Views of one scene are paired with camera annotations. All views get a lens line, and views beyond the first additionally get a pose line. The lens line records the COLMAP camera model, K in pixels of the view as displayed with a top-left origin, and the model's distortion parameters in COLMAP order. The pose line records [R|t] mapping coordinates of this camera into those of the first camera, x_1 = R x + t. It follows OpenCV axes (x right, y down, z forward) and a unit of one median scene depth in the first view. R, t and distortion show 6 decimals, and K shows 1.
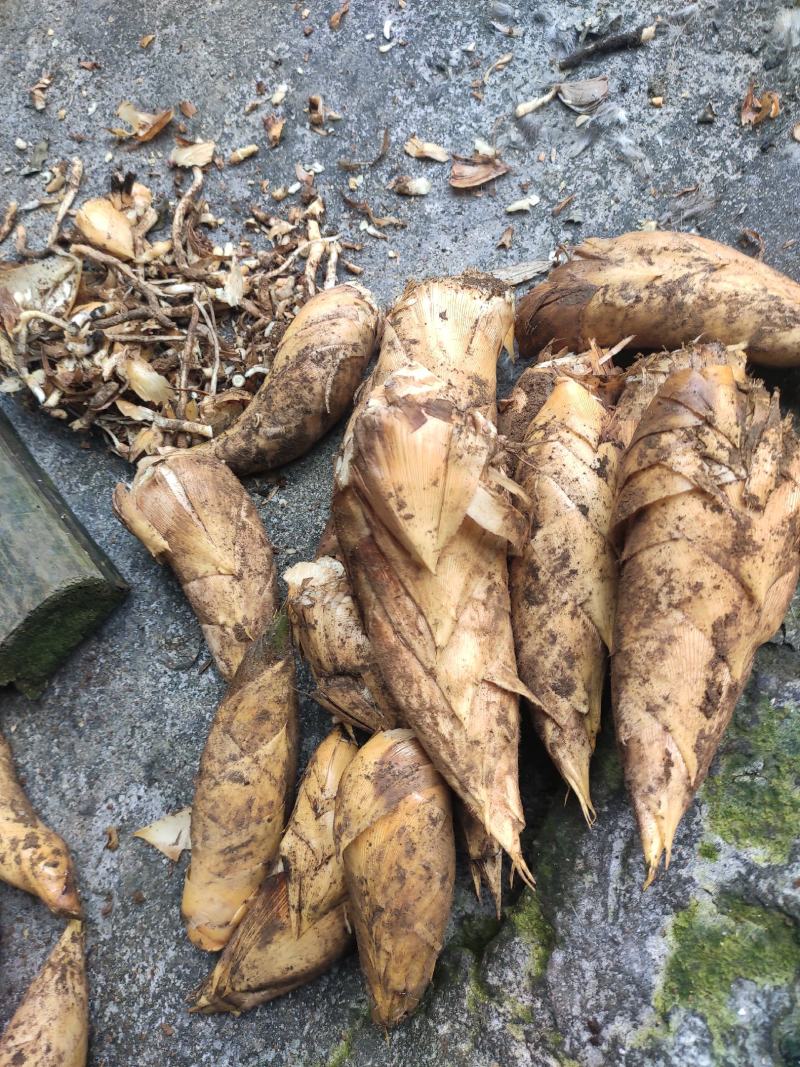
lens RADIAL K [[791.7, 0, 400.0], [0, 791.7, 533.5], [0, 0, 1]] dist [0.029017, -0.053615]
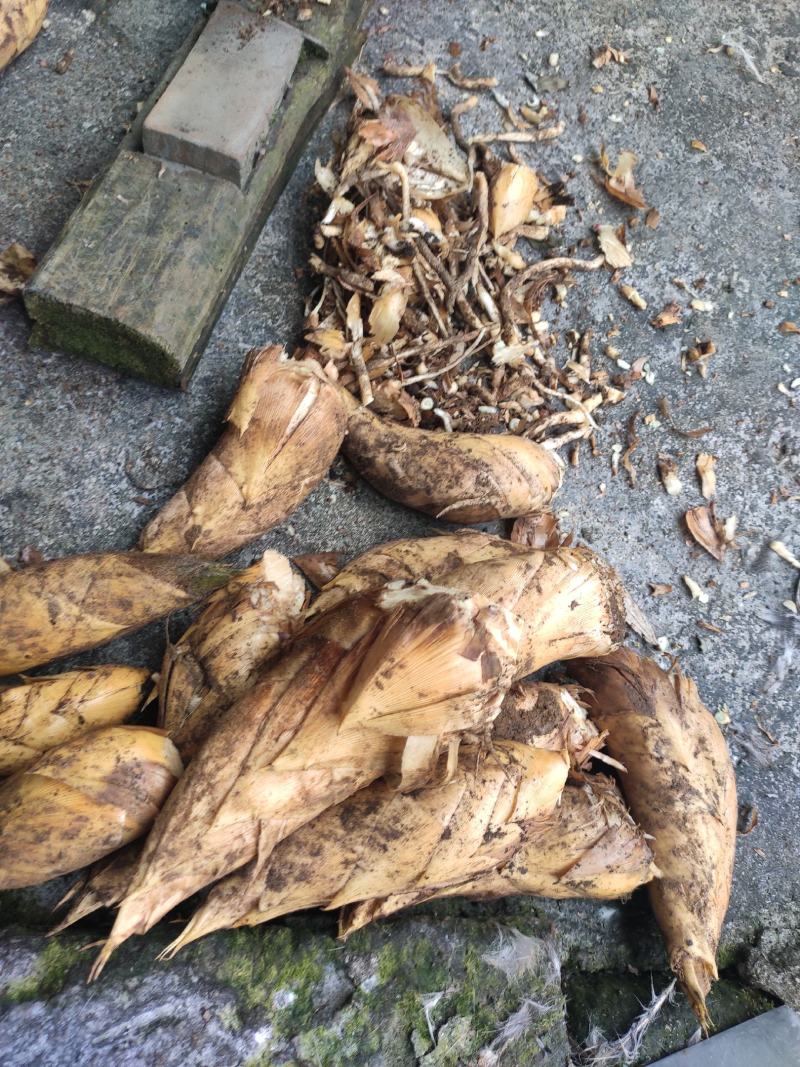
lens RADIAL K [[791.7, 0, 400.0], [0, 791.7, 533.5], [0, 0, 1]] dist [0.029017, -0.053615]
pose [[0.409430, 0.907147, 0.097222, -0.162965], [-0.908849, 0.414856, -0.043455, -0.051966], [-0.079753, -0.070569, 0.994314, 0.017867]]
